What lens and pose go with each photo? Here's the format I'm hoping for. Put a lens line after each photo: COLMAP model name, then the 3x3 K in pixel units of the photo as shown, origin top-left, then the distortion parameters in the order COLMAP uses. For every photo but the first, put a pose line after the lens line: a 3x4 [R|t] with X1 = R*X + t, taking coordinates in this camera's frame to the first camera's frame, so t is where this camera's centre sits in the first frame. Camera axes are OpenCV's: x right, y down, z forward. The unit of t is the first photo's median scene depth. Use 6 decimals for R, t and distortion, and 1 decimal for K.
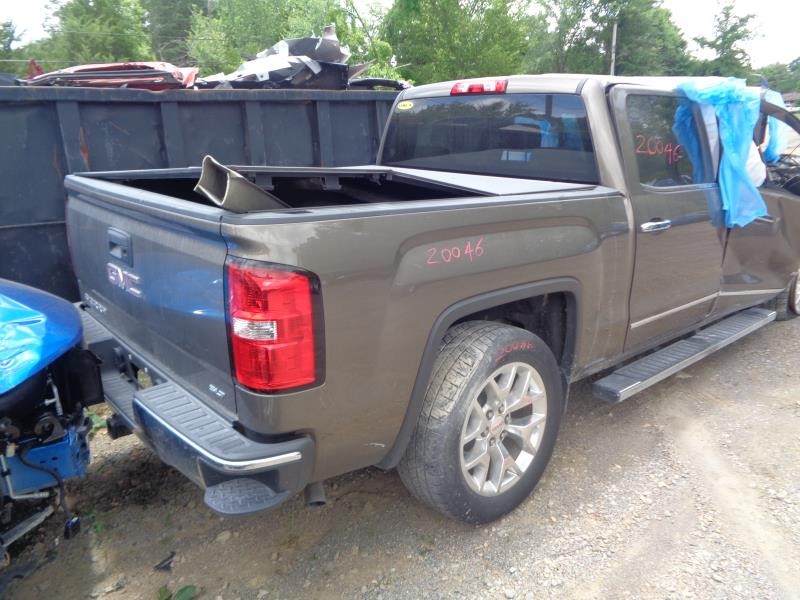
lens RADIAL K [[591.6, 0, 400.0], [0, 591.6, 300.0], [0, 0, 1]] dist [0.021109, -0.002788]
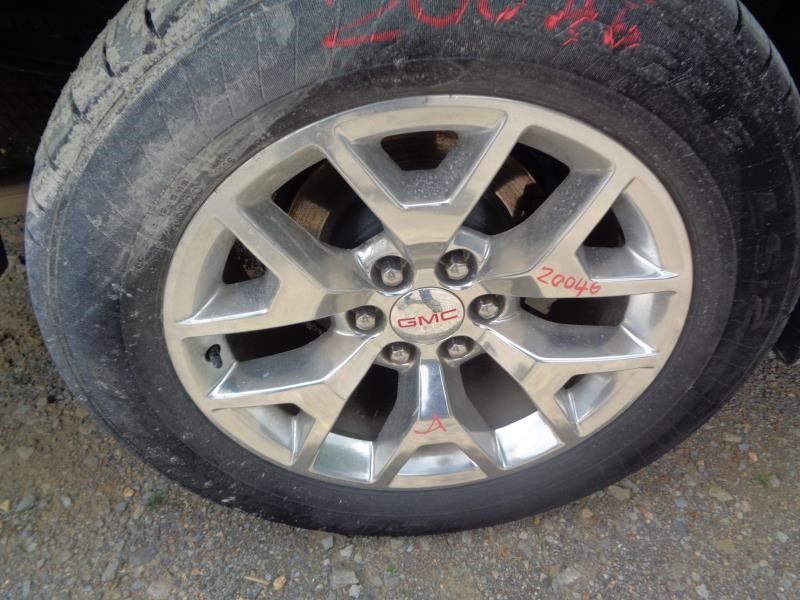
lens RADIAL K [[591.6, 0, 400.0], [0, 591.6, 300.0], [0, 0, 1]] dist [0.021109, -0.002788]
pose [[0.779615, 0.450587, -0.434939, 0.267342], [-0.196724, 0.835550, 0.512988, 0.062169], [0.594559, -0.314370, 0.740048, 0.771163]]
